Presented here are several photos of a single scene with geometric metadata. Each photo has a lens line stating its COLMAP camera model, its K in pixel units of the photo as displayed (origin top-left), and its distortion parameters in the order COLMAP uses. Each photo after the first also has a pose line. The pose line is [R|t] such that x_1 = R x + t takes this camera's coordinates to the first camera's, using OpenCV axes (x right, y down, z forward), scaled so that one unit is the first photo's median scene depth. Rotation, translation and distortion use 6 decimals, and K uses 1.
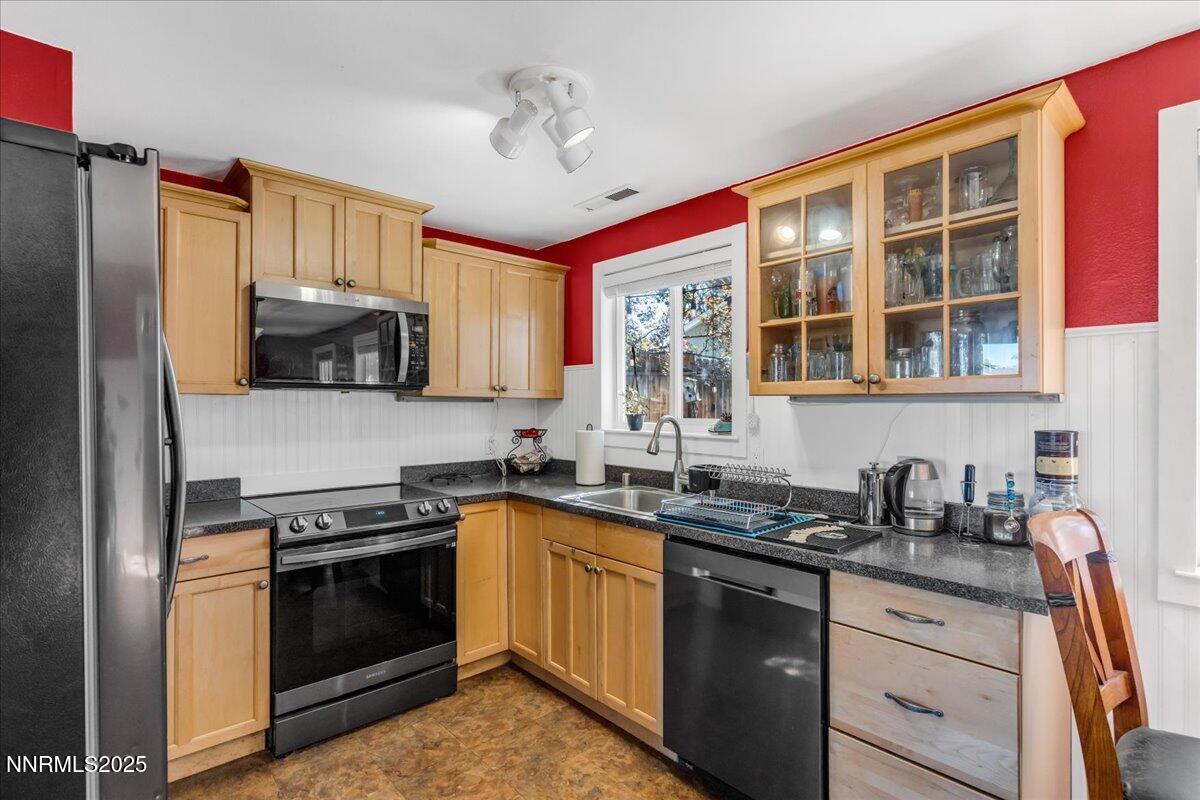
lens RADIAL K [[584.6, 0, 599.5], [0, 584.6, 405.3], [0, 0, 1]] dist [0.000035, 0.000931]
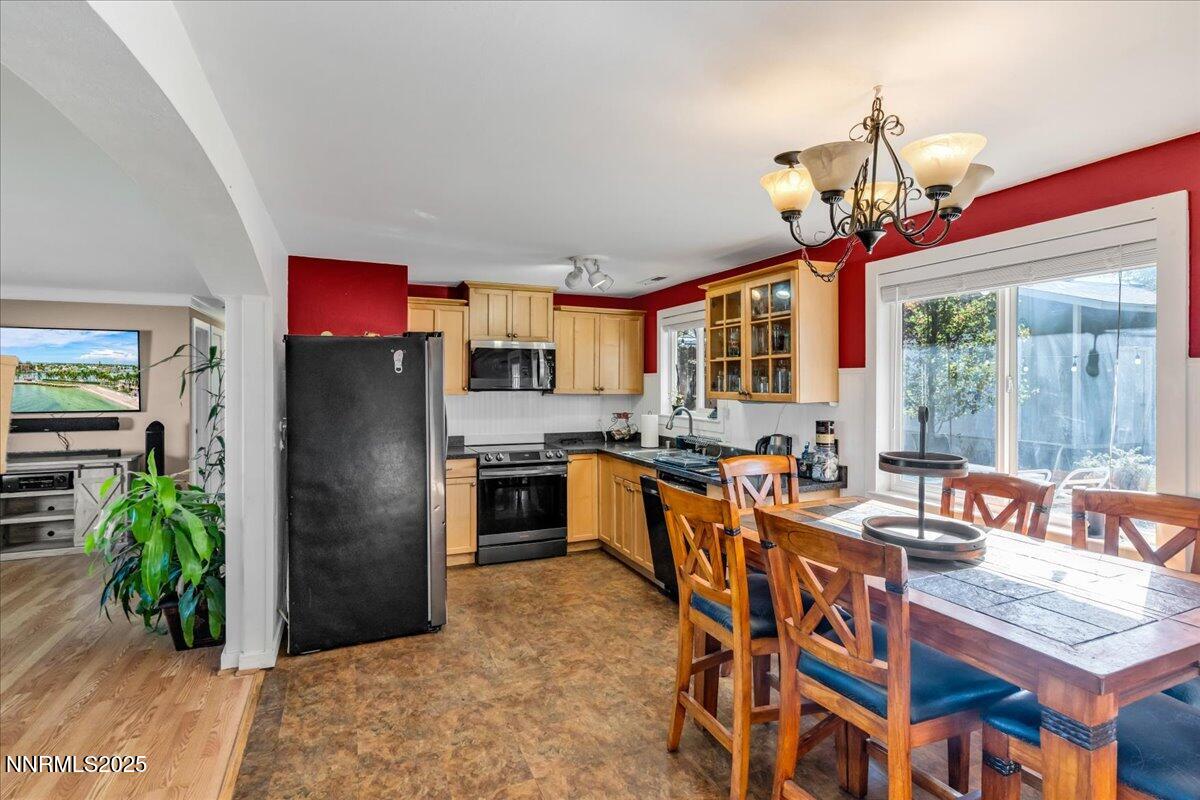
lens RADIAL K [[584.6, 0, 601.8], [0, 584.6, 391.5], [0, 0, 1]] dist [0.000035, 0.000931]
pose [[0.950168, 0.006034, -0.311680, 0.448919], [-0.002248, 0.999919, 0.012508, -0.052081], [0.311730, -0.011184, 0.950105, -0.741978]]
